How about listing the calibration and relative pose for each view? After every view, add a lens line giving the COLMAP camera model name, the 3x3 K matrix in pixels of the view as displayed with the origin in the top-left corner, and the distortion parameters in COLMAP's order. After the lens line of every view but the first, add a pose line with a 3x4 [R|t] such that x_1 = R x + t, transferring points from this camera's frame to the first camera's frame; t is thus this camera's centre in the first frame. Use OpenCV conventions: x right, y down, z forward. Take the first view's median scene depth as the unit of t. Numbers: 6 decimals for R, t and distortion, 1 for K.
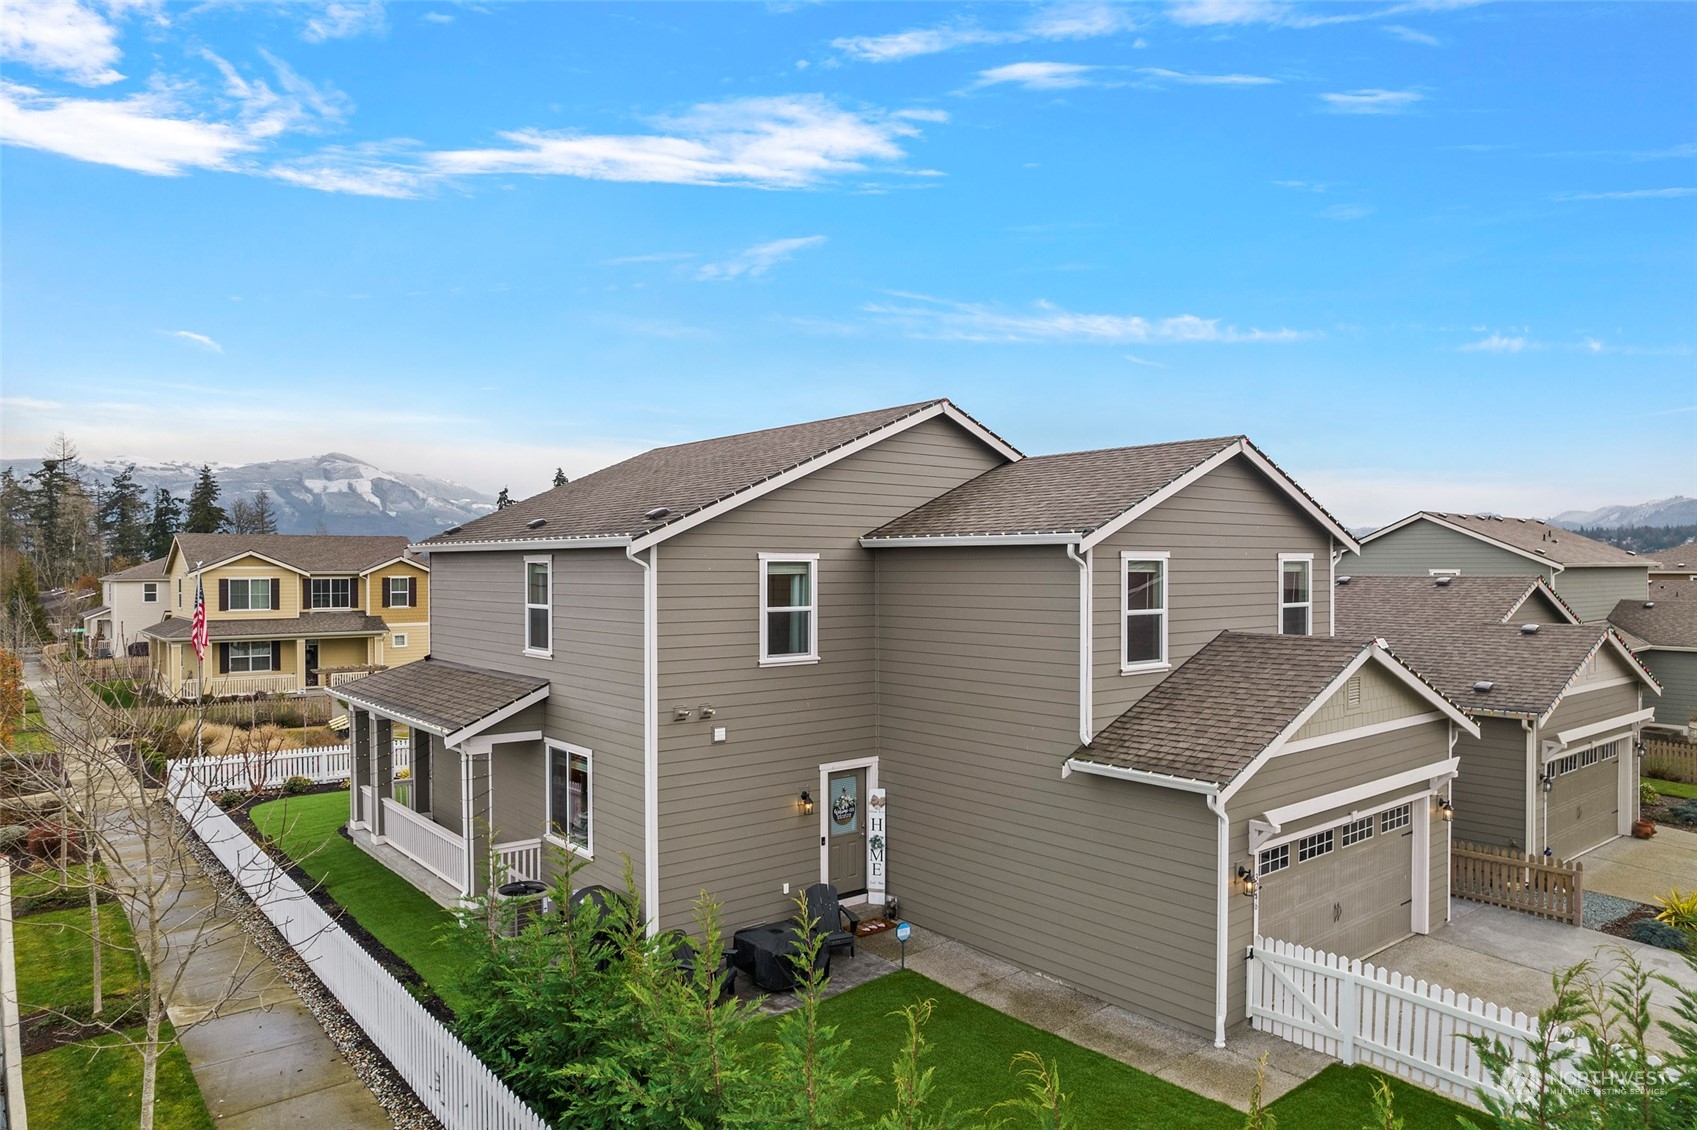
lens RADIAL K [[1063.5, 0, 848.5], [0, 1063.5, 565.0], [0, 0, 1]] dist [-0.003933, -0.000861]
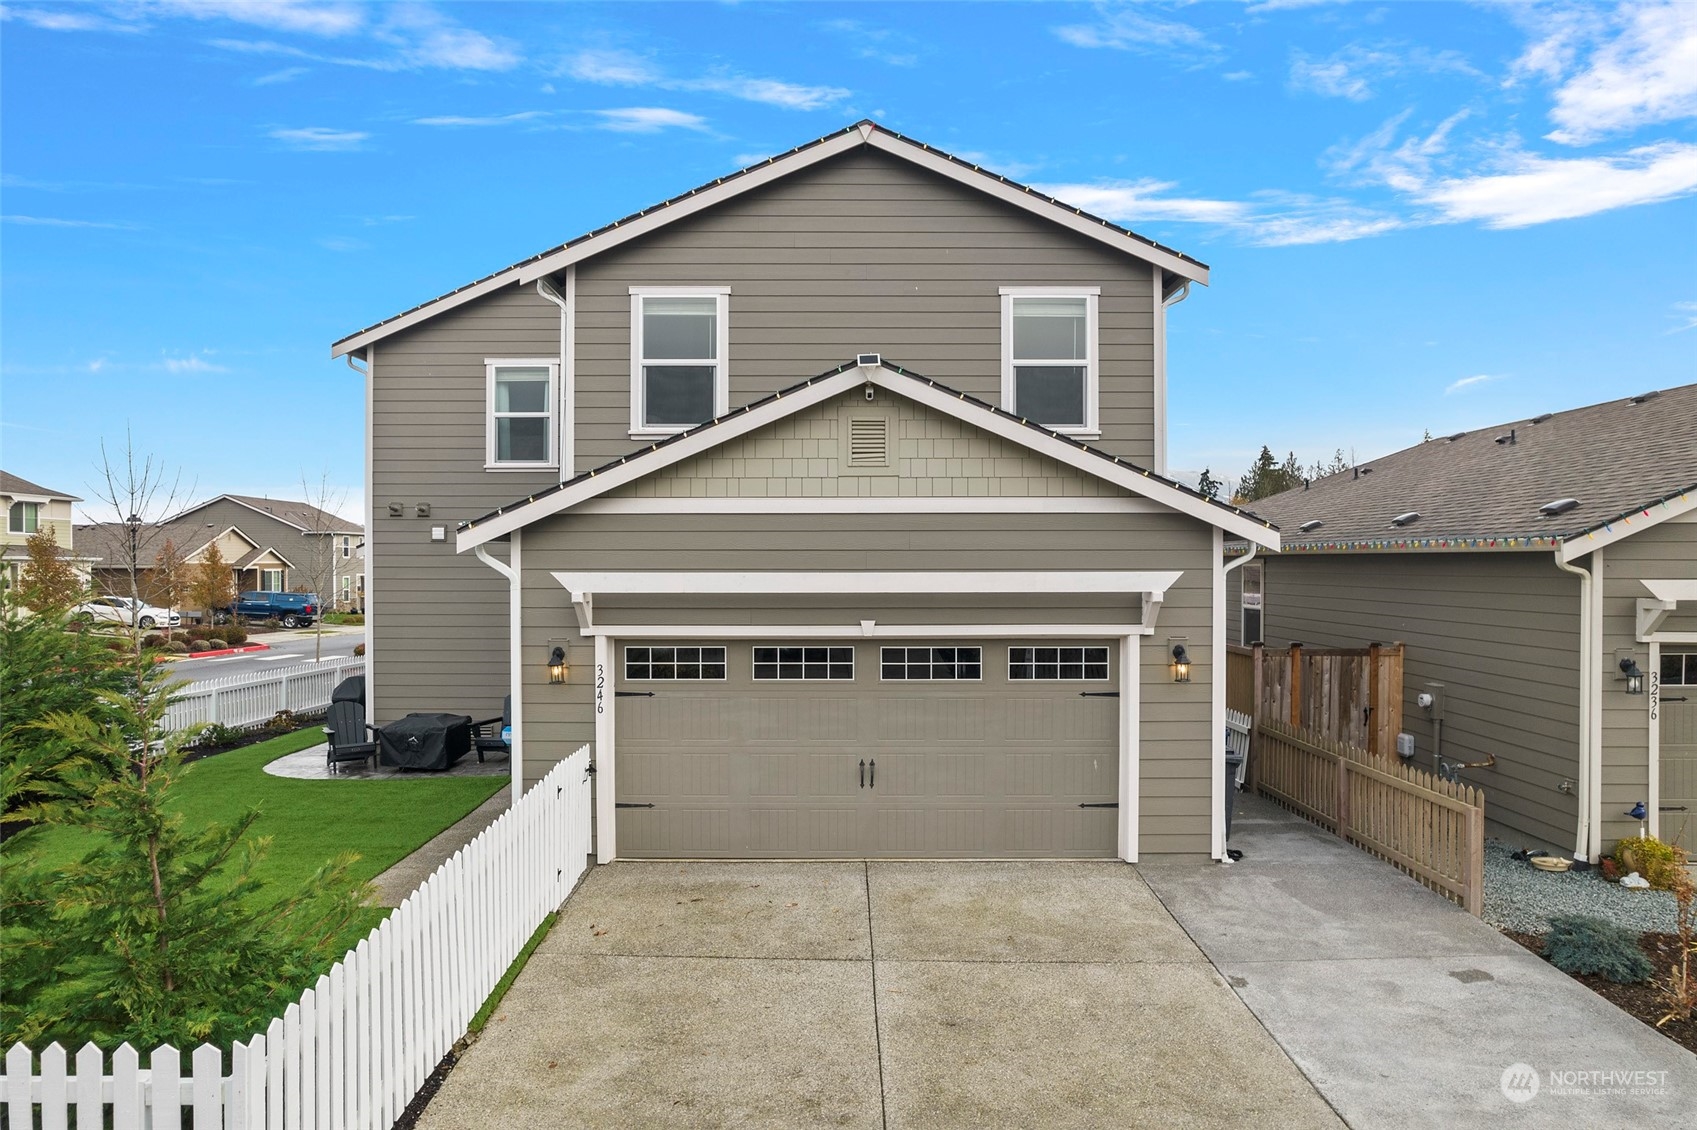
lens RADIAL K [[1063.5, 0, 848.5], [0, 1063.5, 565.0], [0, 0, 1]] dist [-0.003933, -0.000861]
pose [[0.771574, 0.004588, -0.636123, 0.825513], [-0.000171, 0.999975, 0.007005, 0.176601], [0.636139, -0.005296, 0.771556, 0.434871]]
